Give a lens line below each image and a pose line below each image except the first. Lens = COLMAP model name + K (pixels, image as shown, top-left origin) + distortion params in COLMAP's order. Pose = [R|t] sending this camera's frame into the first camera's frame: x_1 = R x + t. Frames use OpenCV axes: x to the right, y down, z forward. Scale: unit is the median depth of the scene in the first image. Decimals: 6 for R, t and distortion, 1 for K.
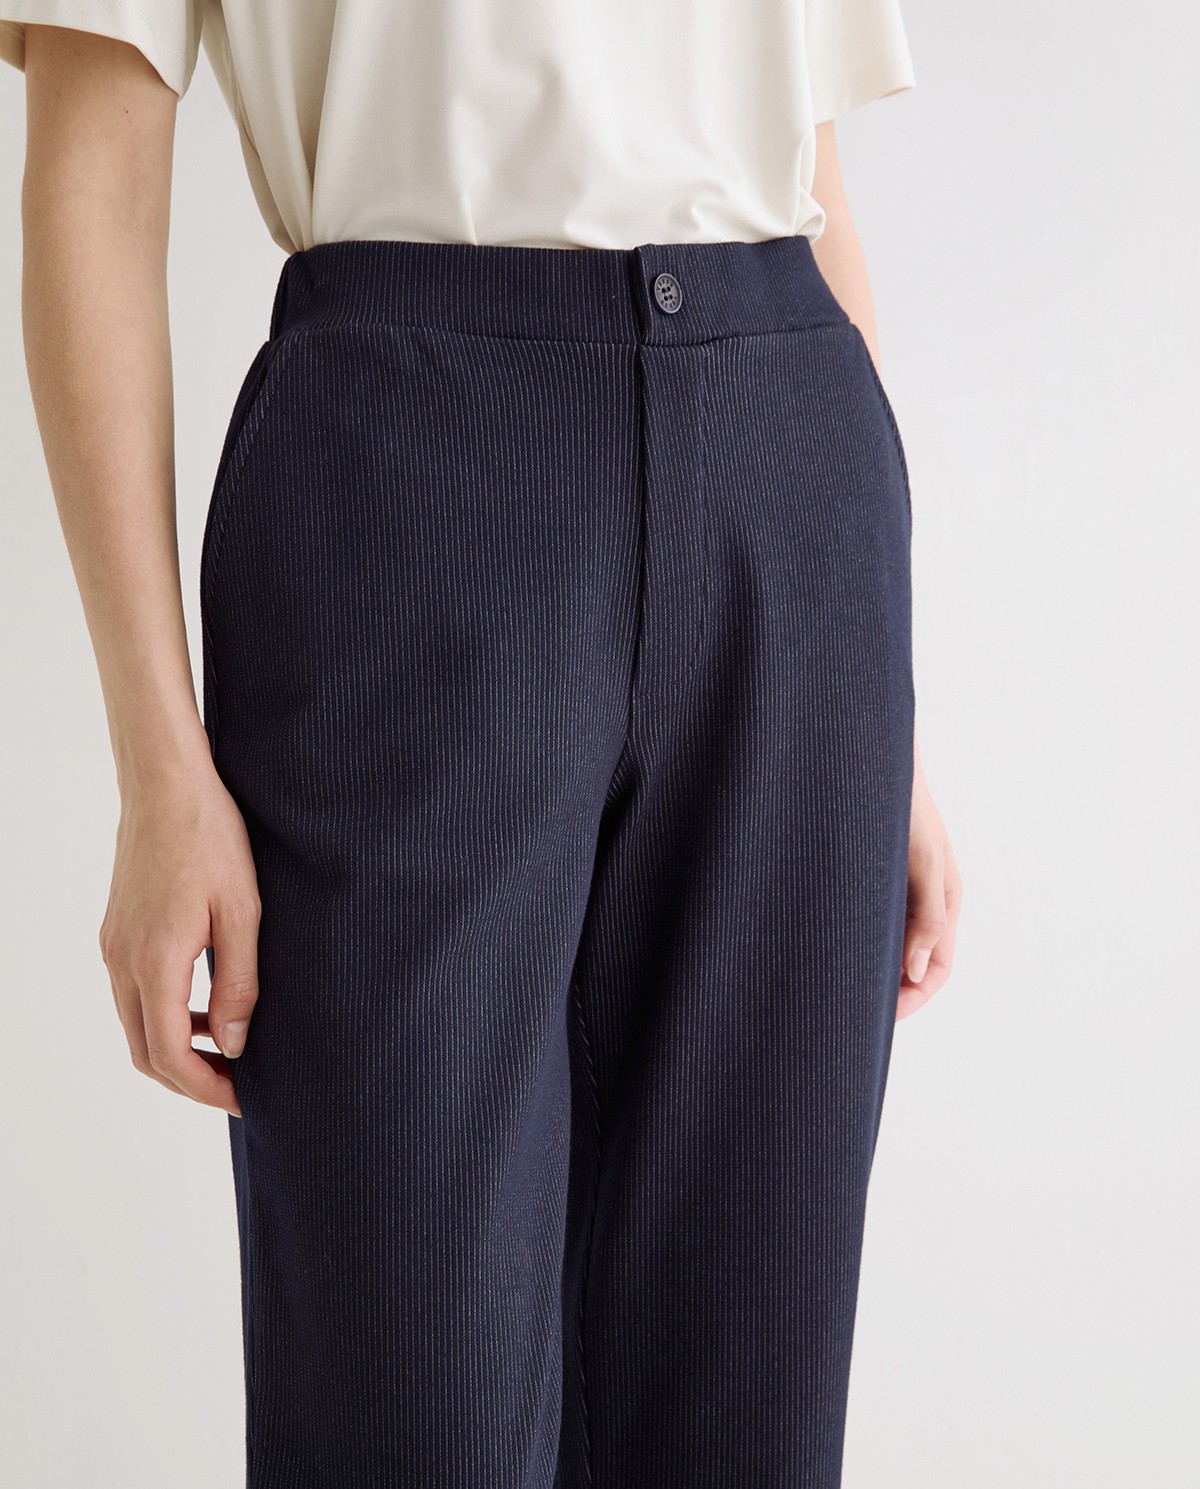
lens RADIAL K [[2721.2, 0, 612.2], [0, 2721.2, 822.1], [0, 0, 1]] dist [-0.073648, 0.000000]
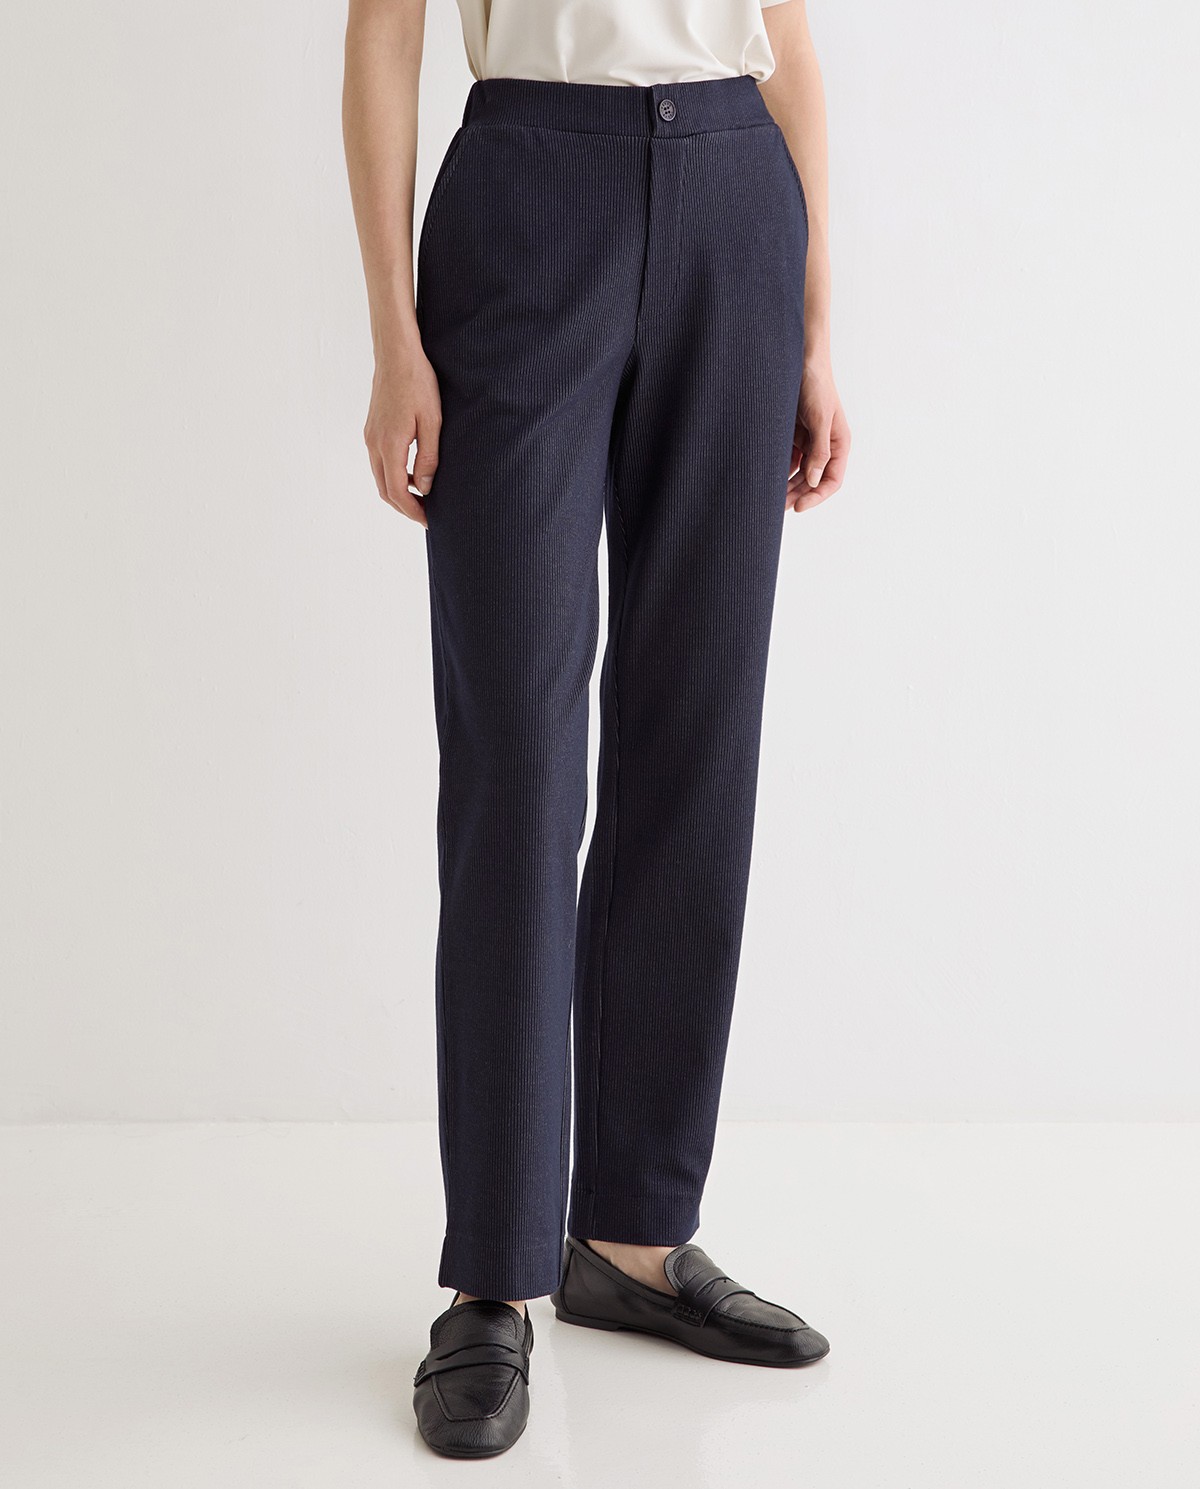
lens RADIAL K [[3074.3, 0, 600.7], [0, 3074.3, 748.8], [0, 0, 1]] dist [-0.042499, 0.000000]
pose [[0.982355, 0.069694, -0.173554, 0.382277], [-0.051644, 0.992978, 0.106434, 0.024656], [0.179753, -0.095593, 0.979056, -1.173446]]
